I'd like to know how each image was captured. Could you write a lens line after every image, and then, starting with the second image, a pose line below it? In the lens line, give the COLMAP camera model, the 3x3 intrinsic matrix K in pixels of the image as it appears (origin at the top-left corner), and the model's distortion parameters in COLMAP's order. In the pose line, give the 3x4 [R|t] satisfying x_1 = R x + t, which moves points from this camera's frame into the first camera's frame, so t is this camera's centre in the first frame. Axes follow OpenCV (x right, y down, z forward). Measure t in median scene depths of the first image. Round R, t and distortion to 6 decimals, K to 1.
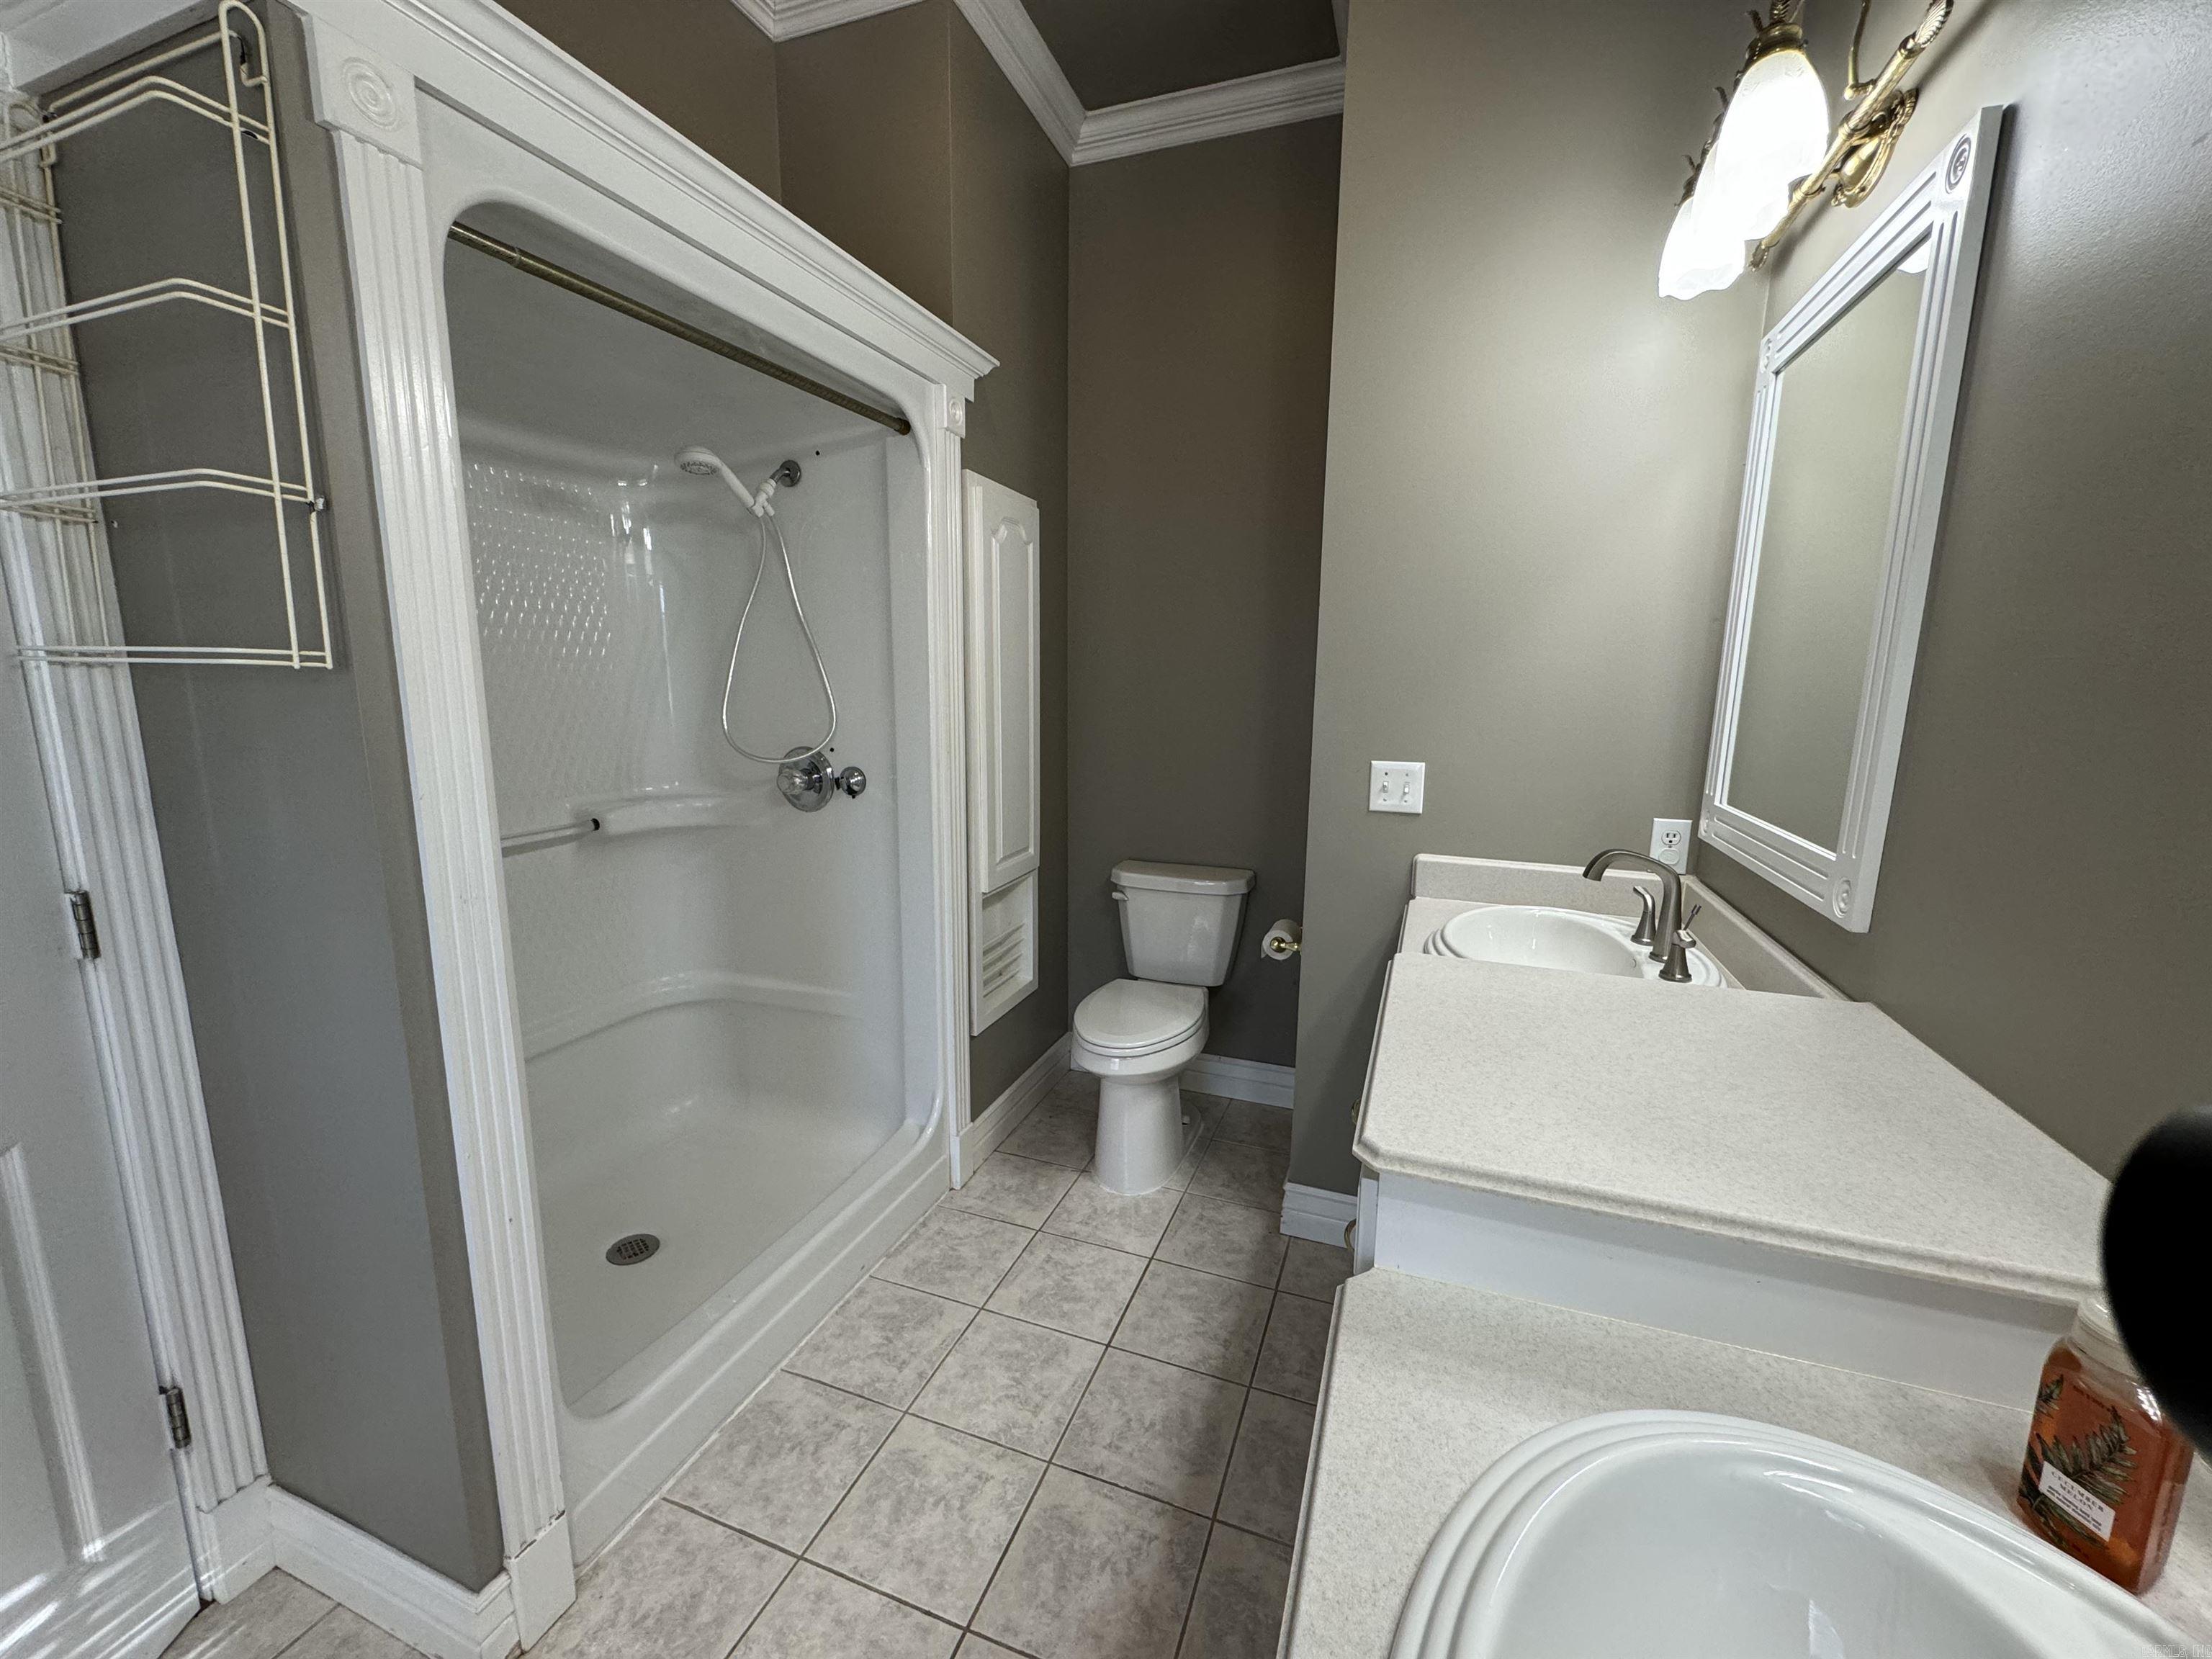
lens RADIAL K [[878.2, 0, 1106.0], [0, 878.2, 829.5], [0, 0, 1]] dist [-0.008859, -0.000082]
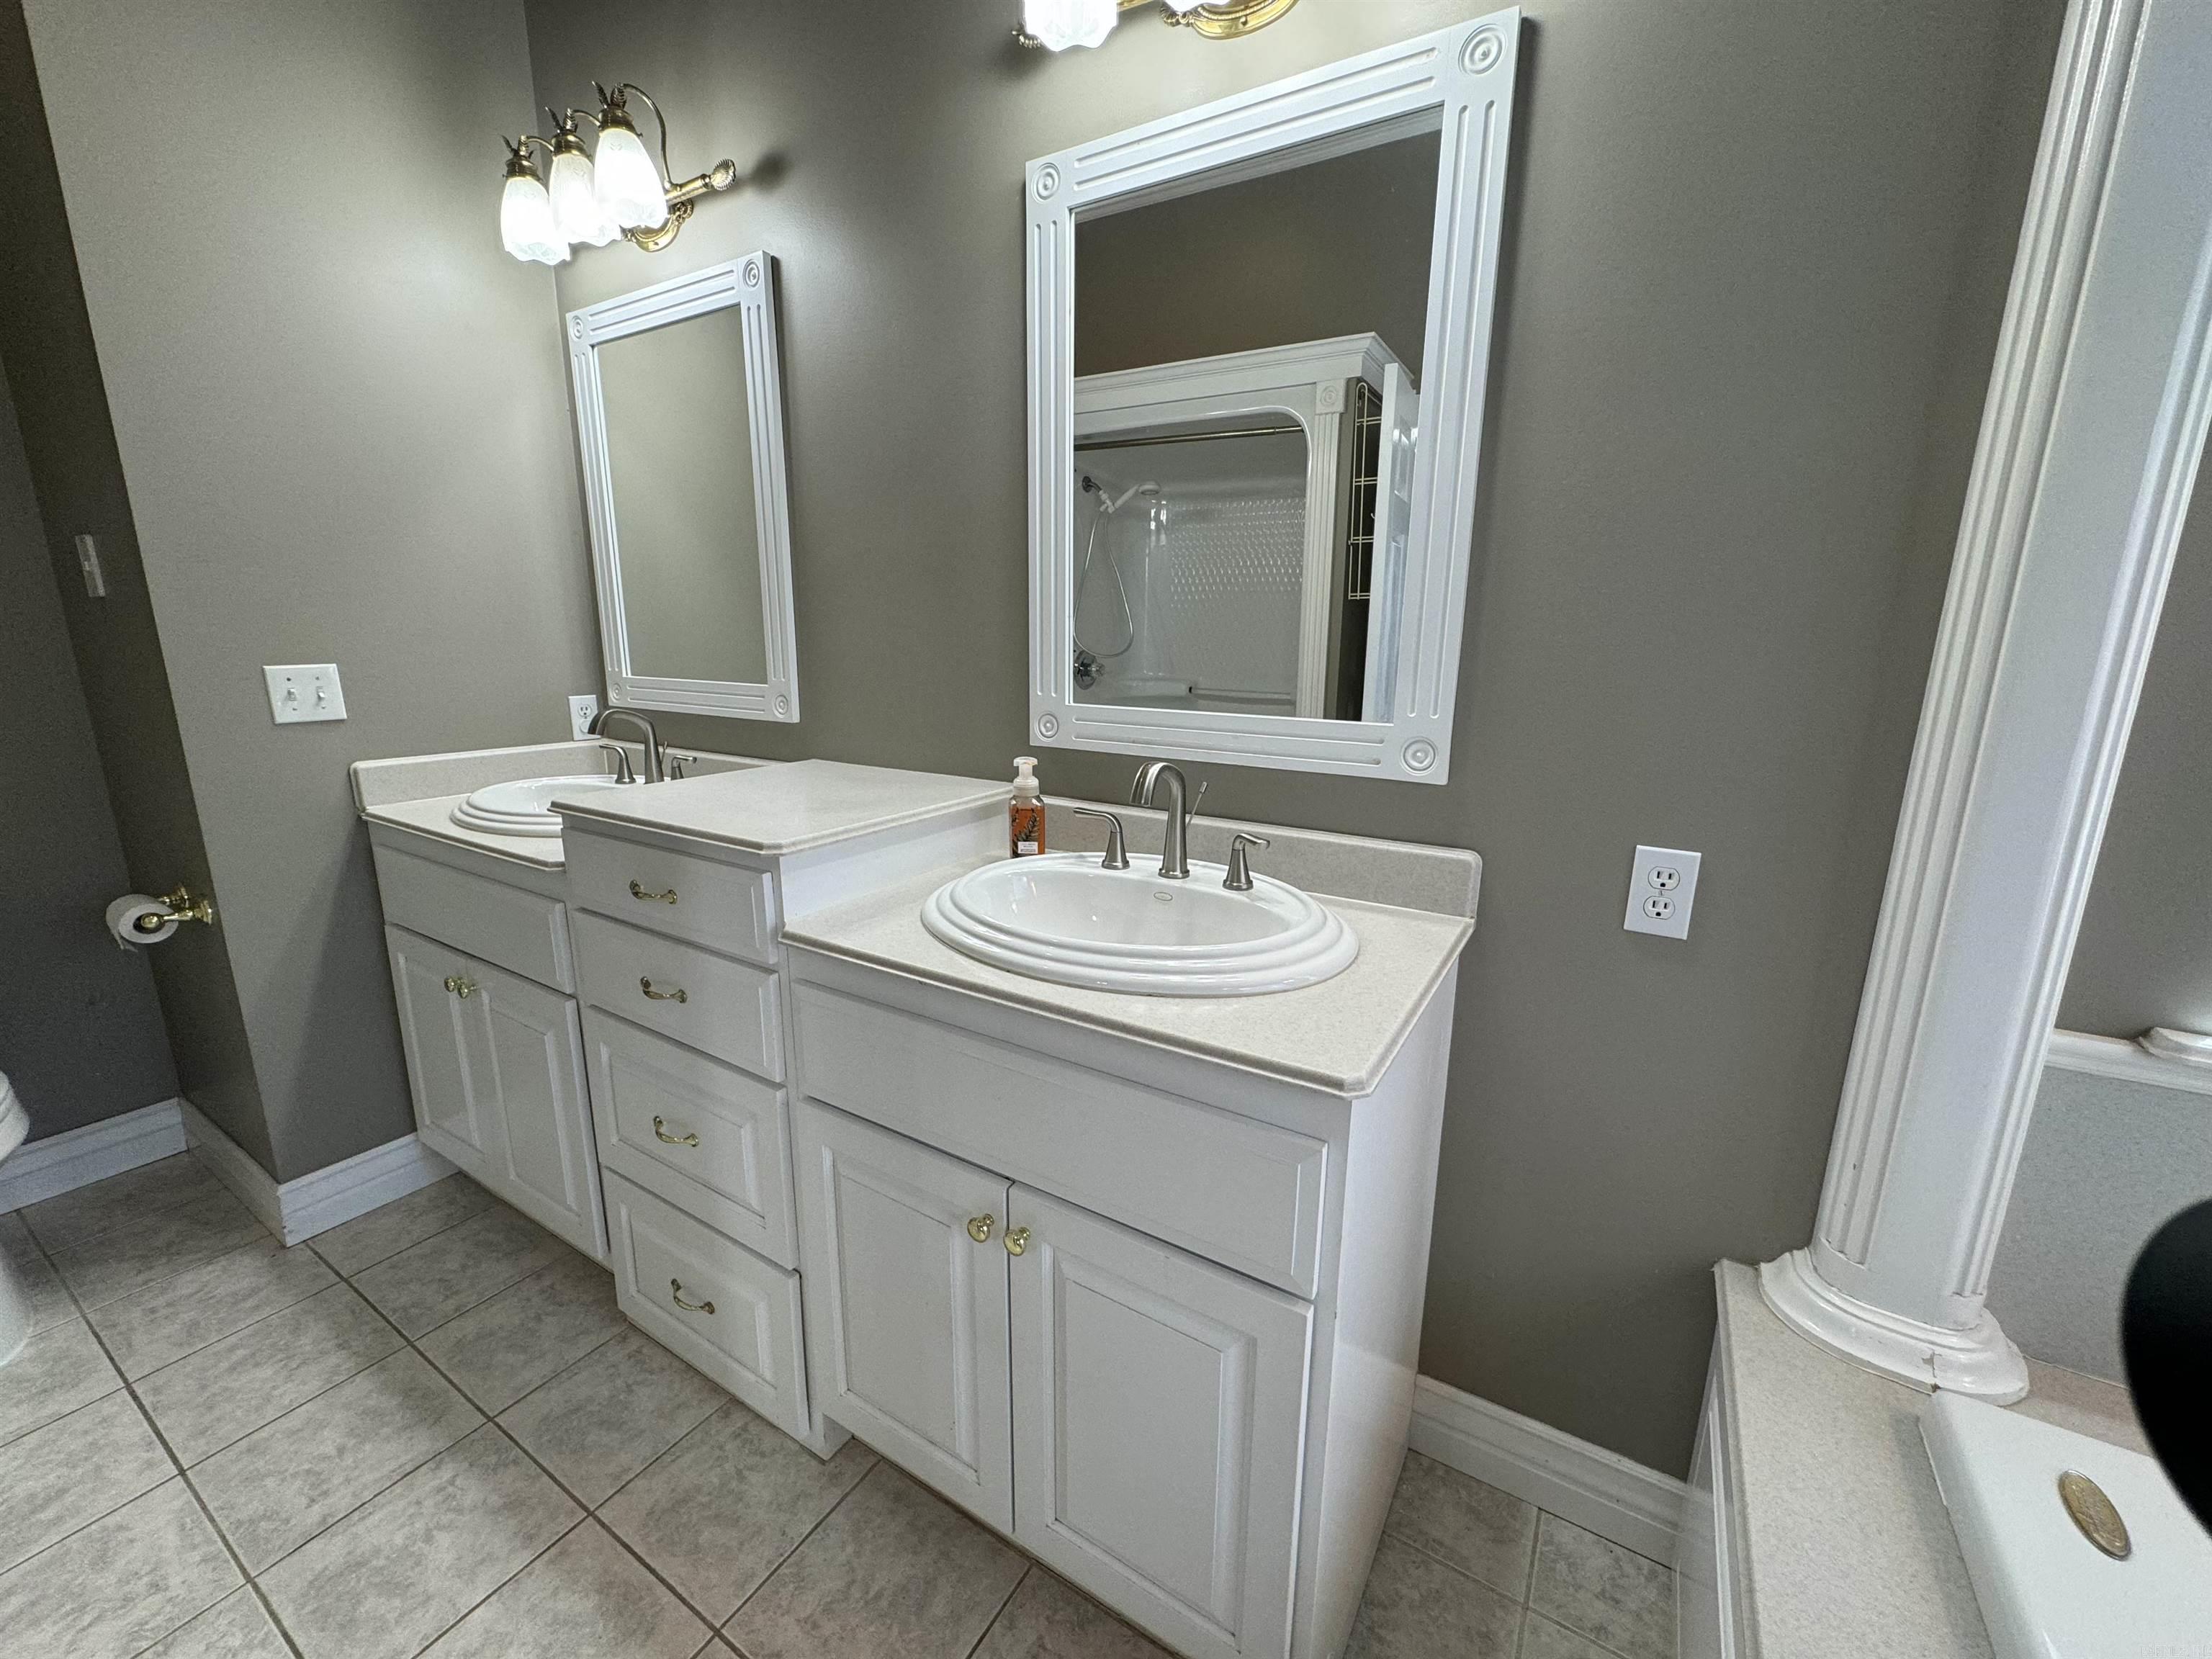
lens RADIAL K [[878.2, 0, 1106.0], [0, 878.2, 829.5], [0, 0, 1]] dist [-0.008859, -0.000082]
pose [[0.193348, -0.227305, 0.954436, -0.454037], [0.159105, 0.967181, 0.198109, 0.045891], [-0.968144, 0.113552, 0.223168, 0.019399]]
